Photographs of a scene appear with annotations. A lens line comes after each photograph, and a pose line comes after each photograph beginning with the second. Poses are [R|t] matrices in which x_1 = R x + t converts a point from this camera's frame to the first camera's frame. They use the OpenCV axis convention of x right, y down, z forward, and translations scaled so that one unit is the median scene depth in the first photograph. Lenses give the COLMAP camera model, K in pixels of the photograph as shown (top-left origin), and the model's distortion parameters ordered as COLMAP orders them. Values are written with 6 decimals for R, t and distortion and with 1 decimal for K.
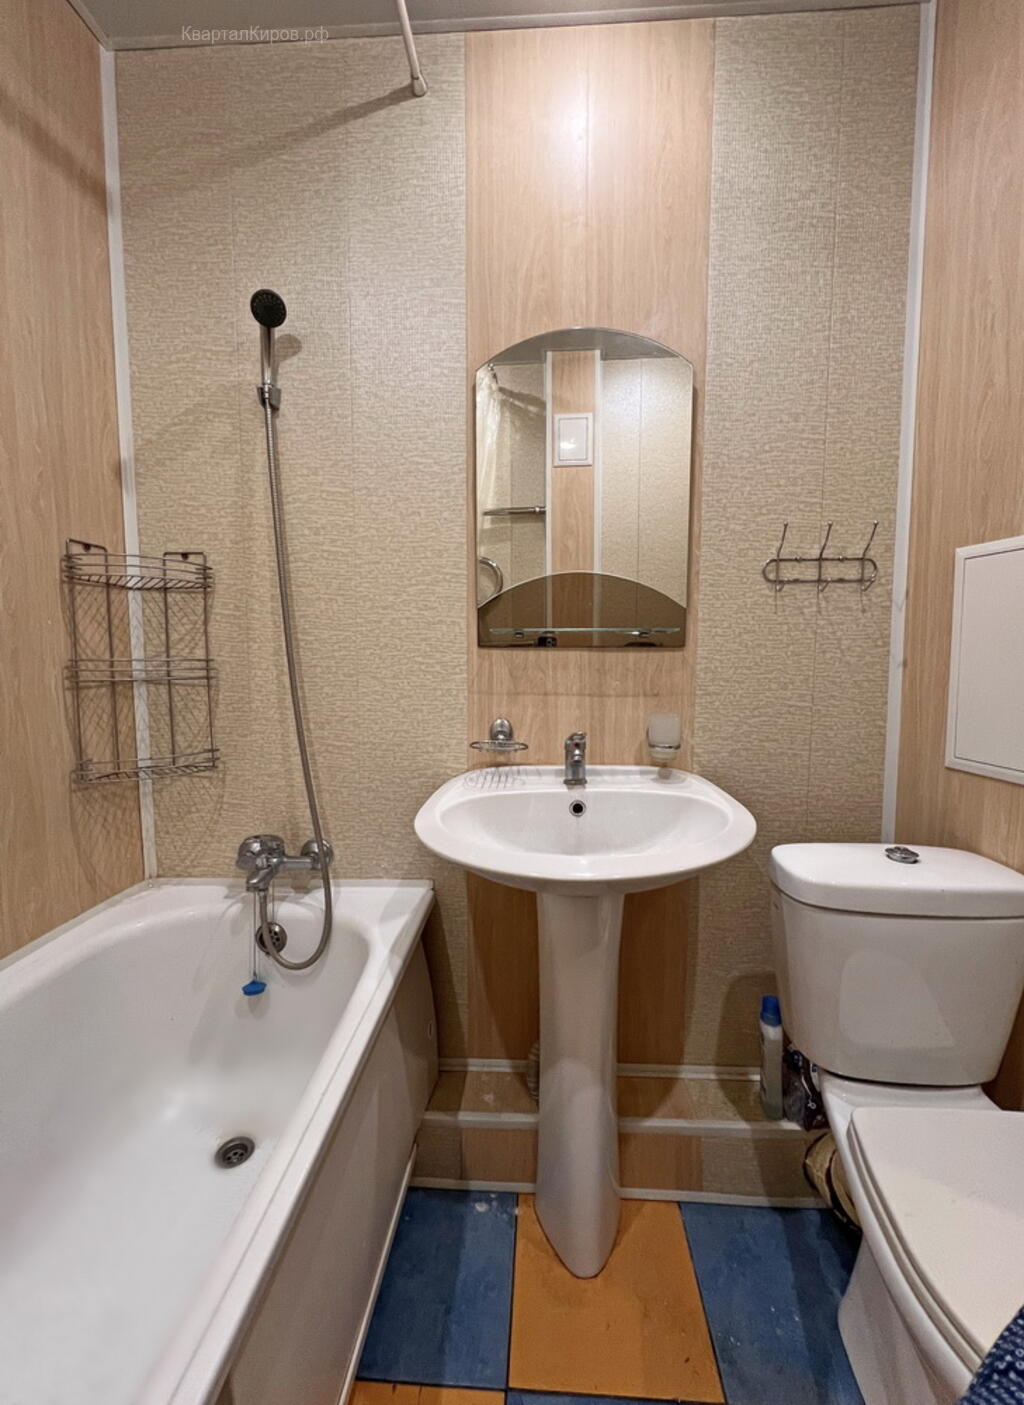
lens RADIAL K [[581.6, 0, 511.2], [0, 581.6, 699.5], [0, 0, 1]] dist [0.000602, -0.000074]
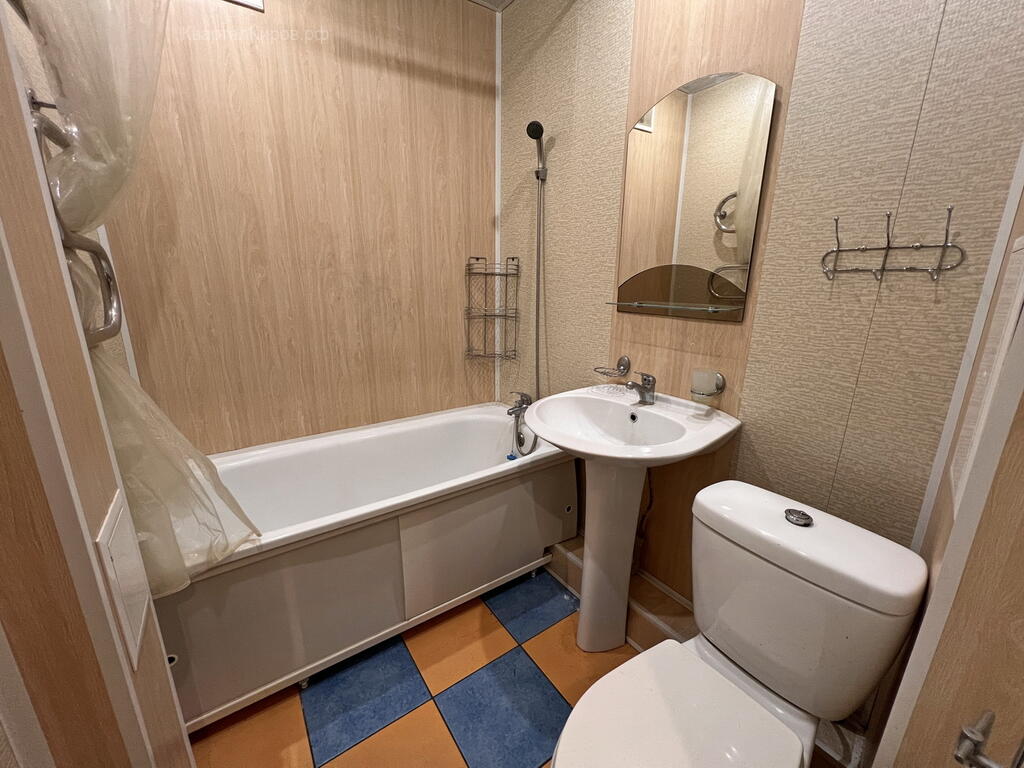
lens RADIAL K [[408.1, 0, 510.7], [0, 408.1, 385.5], [0, 0, 1]] dist [0.000478, 0.000112]
pose [[0.623243, 0.204434, -0.754834, 0.698534], [-0.079753, 0.976809, 0.198703, -0.094120], [0.777951, -0.063640, 0.625094, 0.022286]]
